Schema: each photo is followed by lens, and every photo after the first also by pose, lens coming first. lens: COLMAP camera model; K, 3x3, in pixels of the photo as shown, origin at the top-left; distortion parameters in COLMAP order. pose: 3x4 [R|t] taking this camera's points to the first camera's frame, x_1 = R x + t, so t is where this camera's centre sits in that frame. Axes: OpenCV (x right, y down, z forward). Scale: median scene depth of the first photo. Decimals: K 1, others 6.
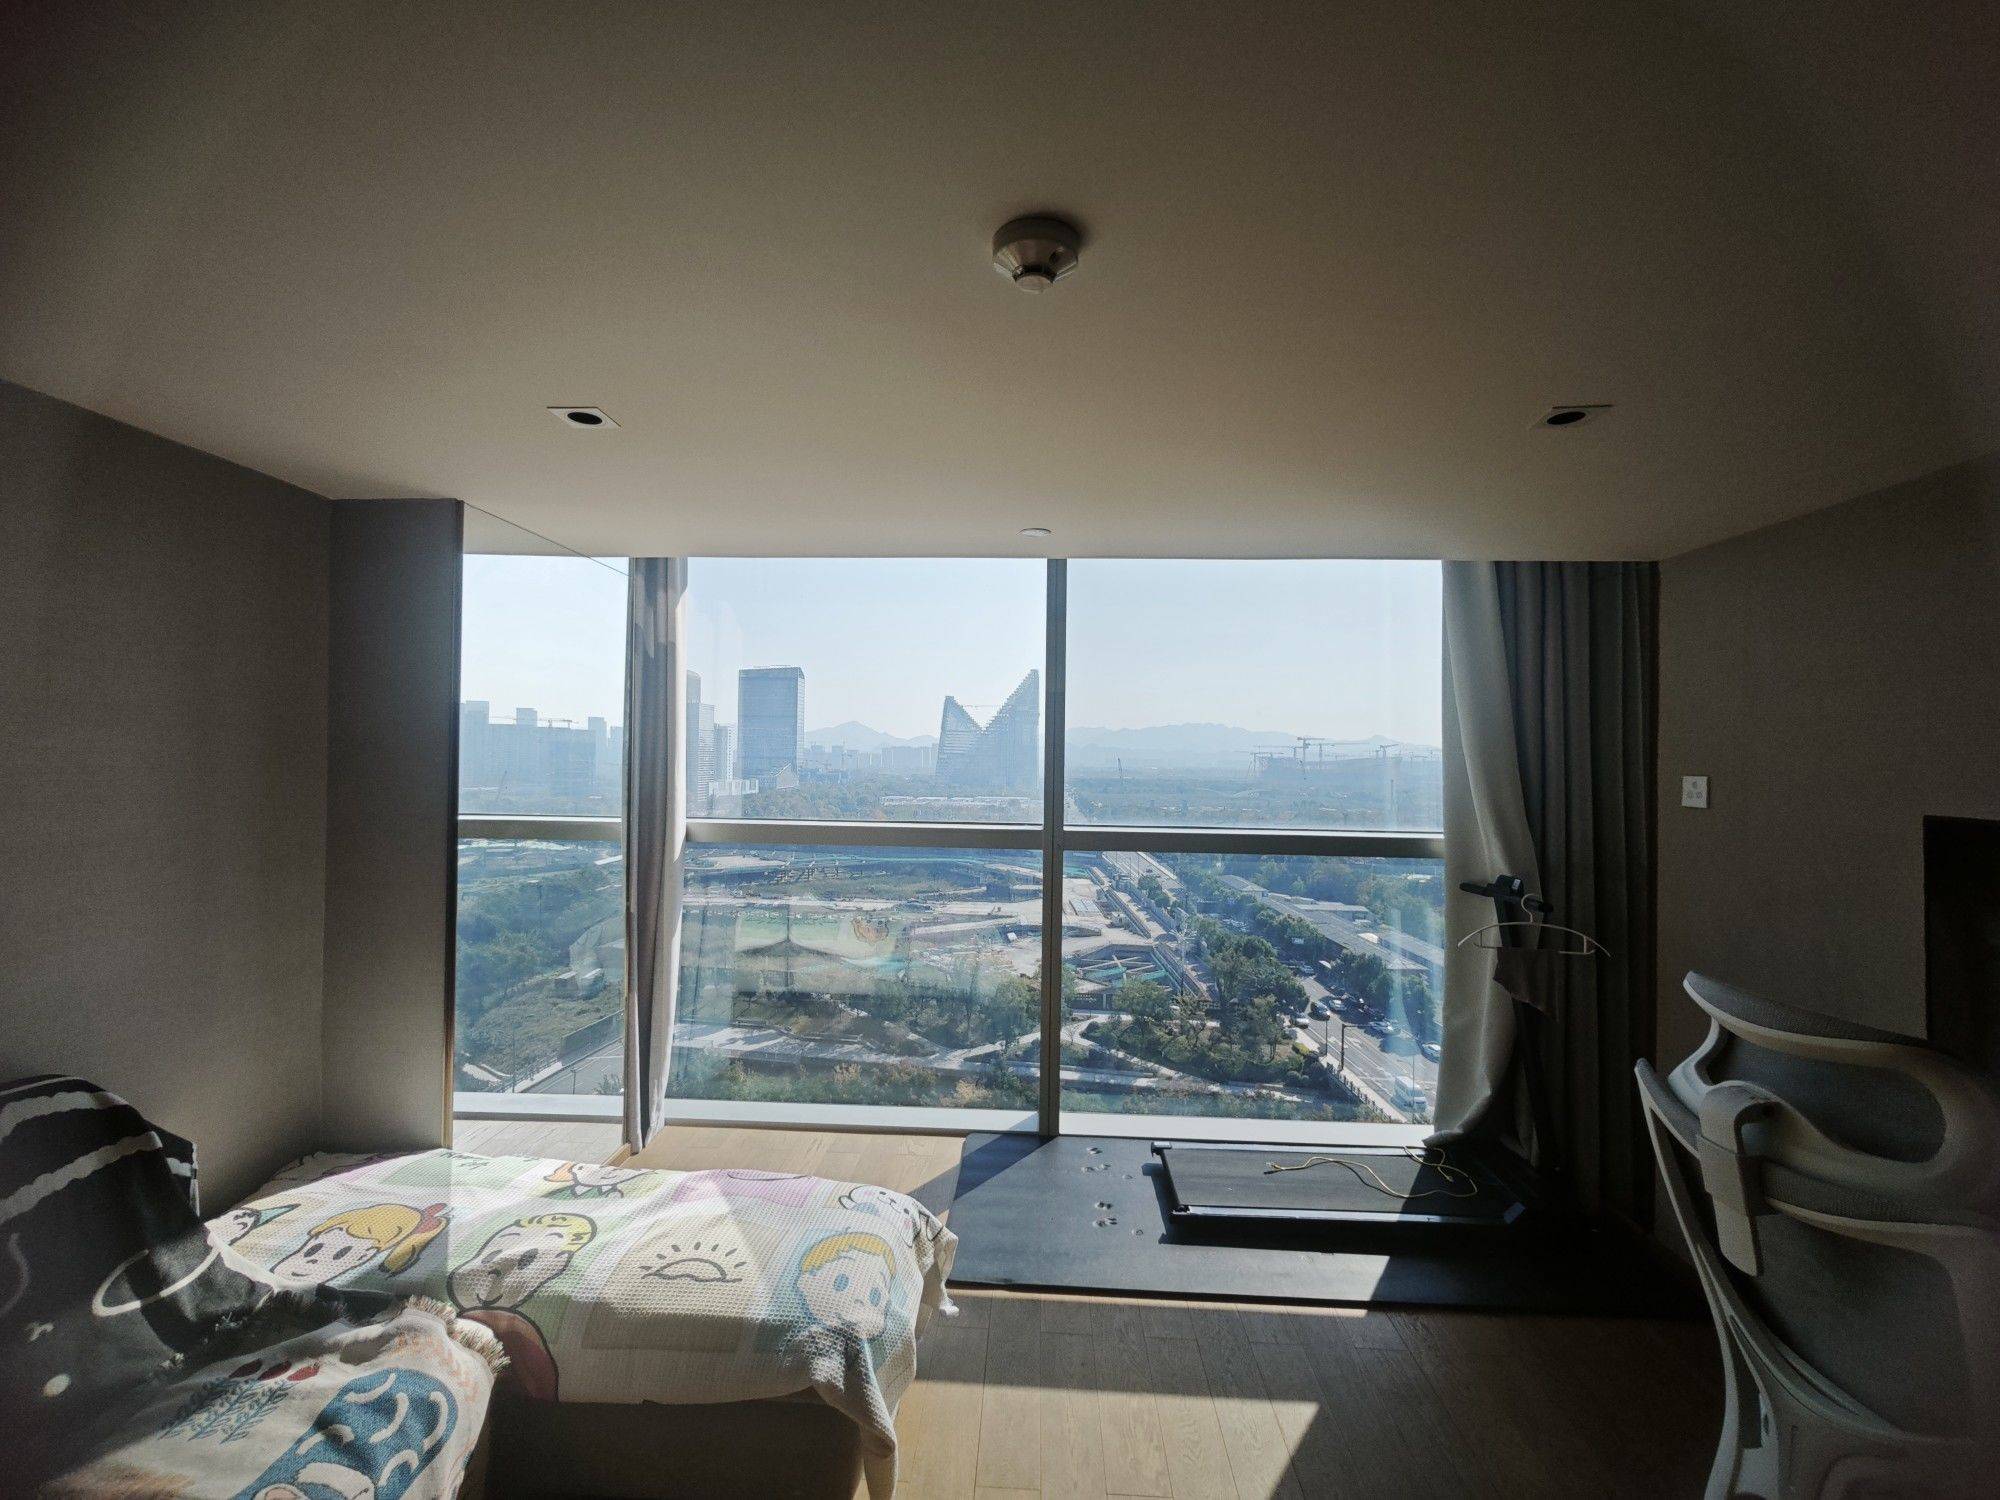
lens RADIAL K [[840.4, 0, 985.0], [0, 840.4, 750.0], [0, 0, 1]] dist [0.000405, -0.001037]
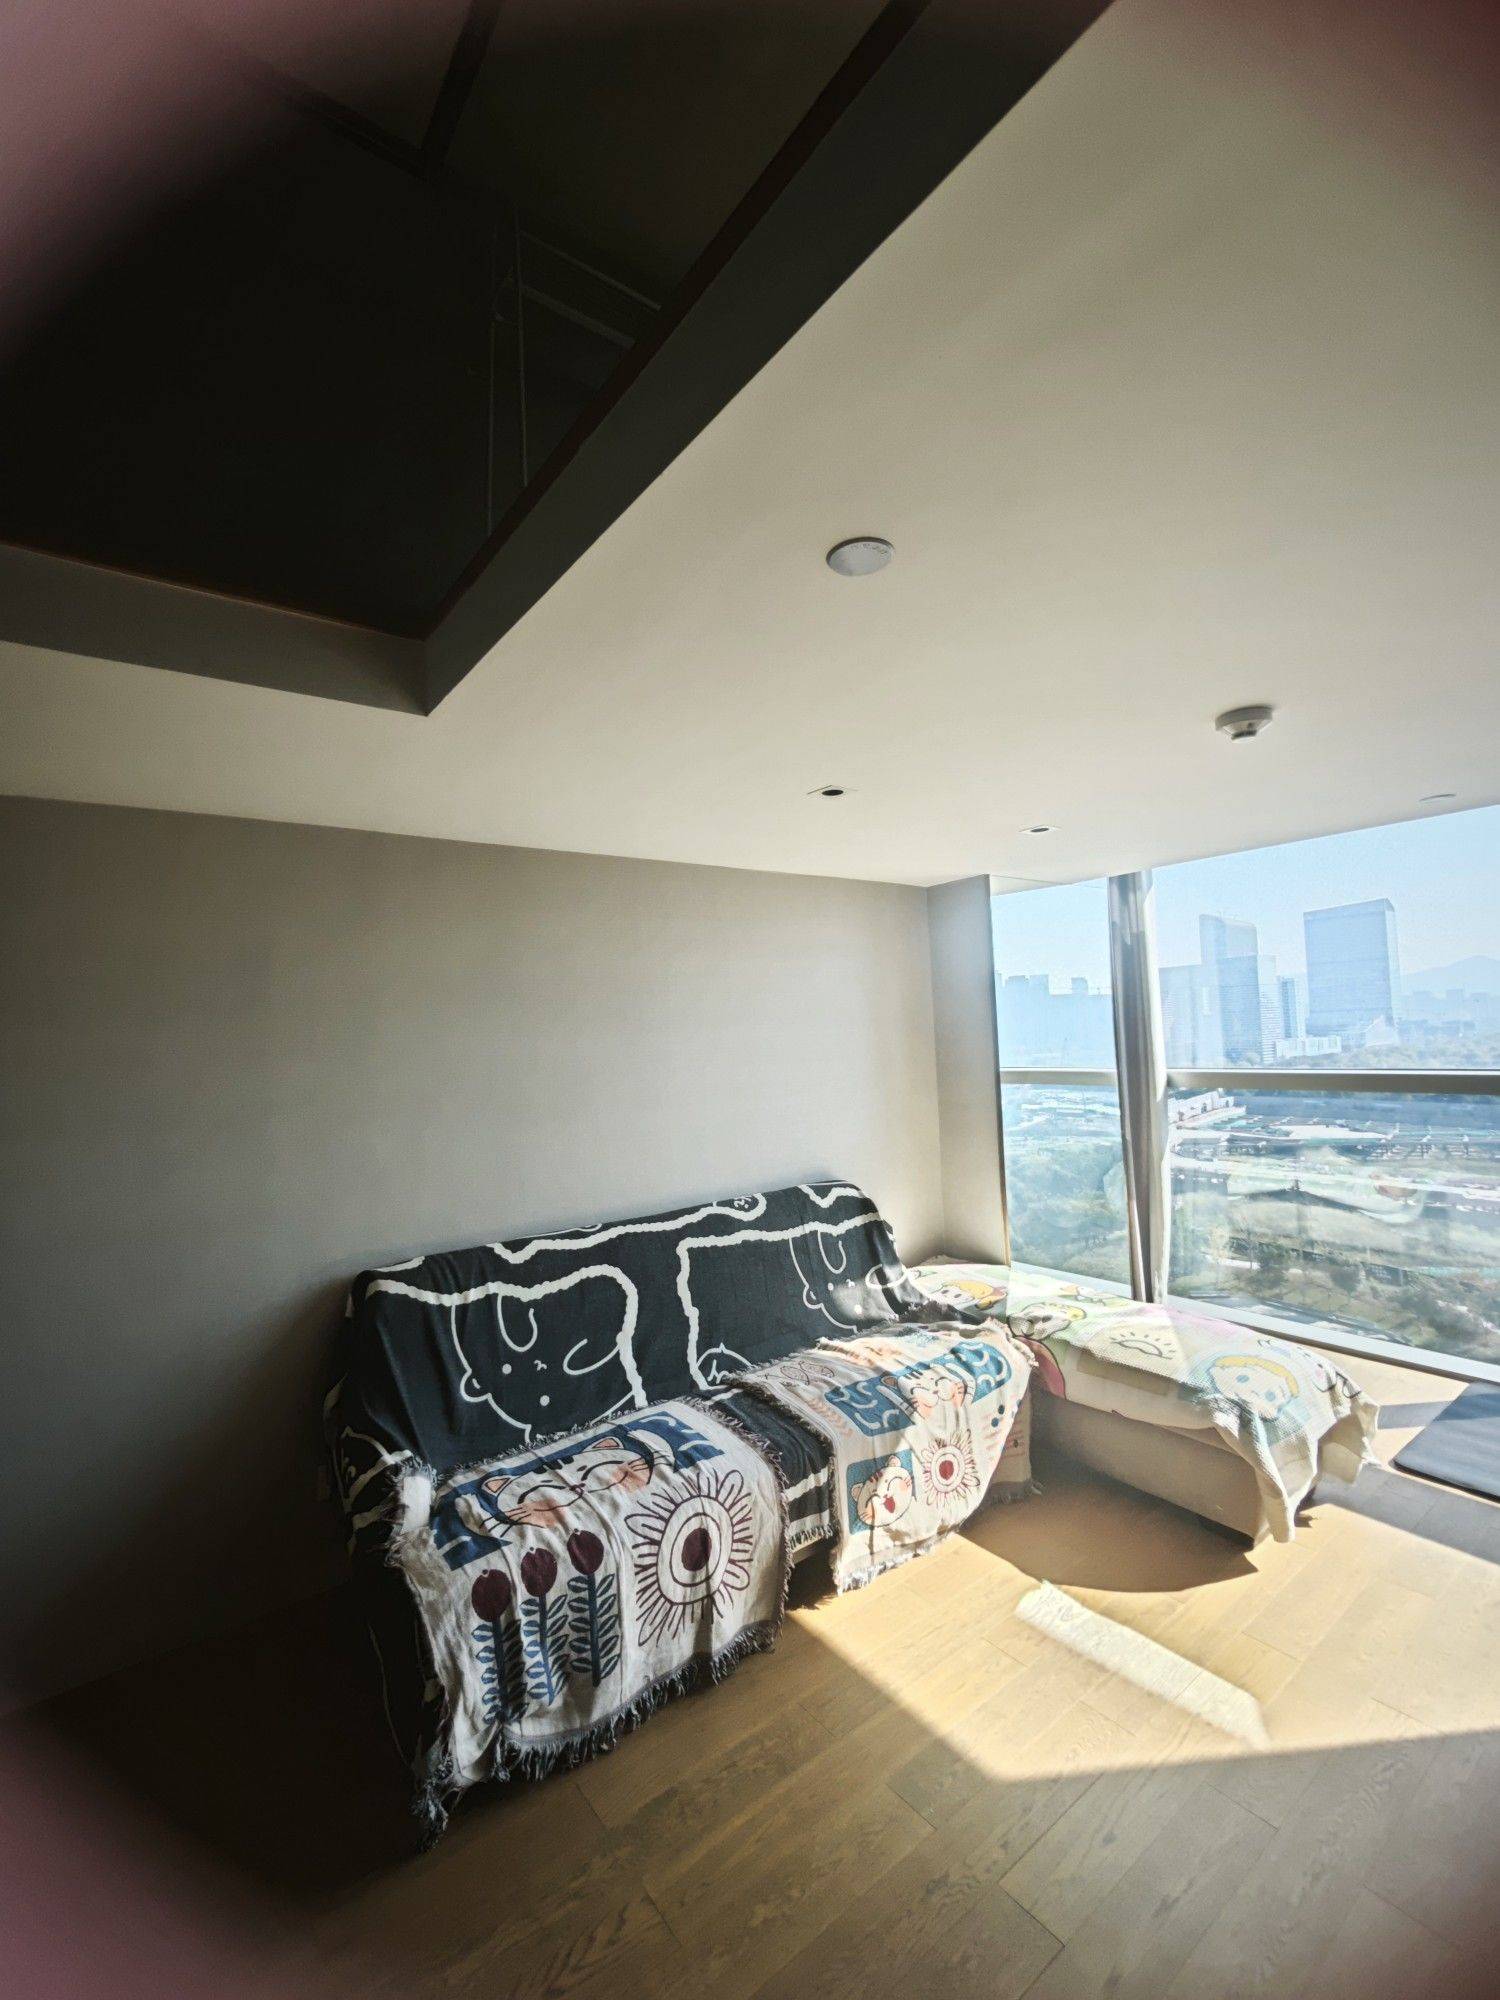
lens RADIAL K [[840.4, 0, 757.8], [0, 840.4, 1003.7], [0, 0, 1]] dist [0.000405, -0.001037]
pose [[0.643597, -0.068652, -0.762279, 0.440441], [0.060524, 0.997415, -0.038728, -0.006339], [0.762968, -0.021211, 0.646088, -0.562696]]
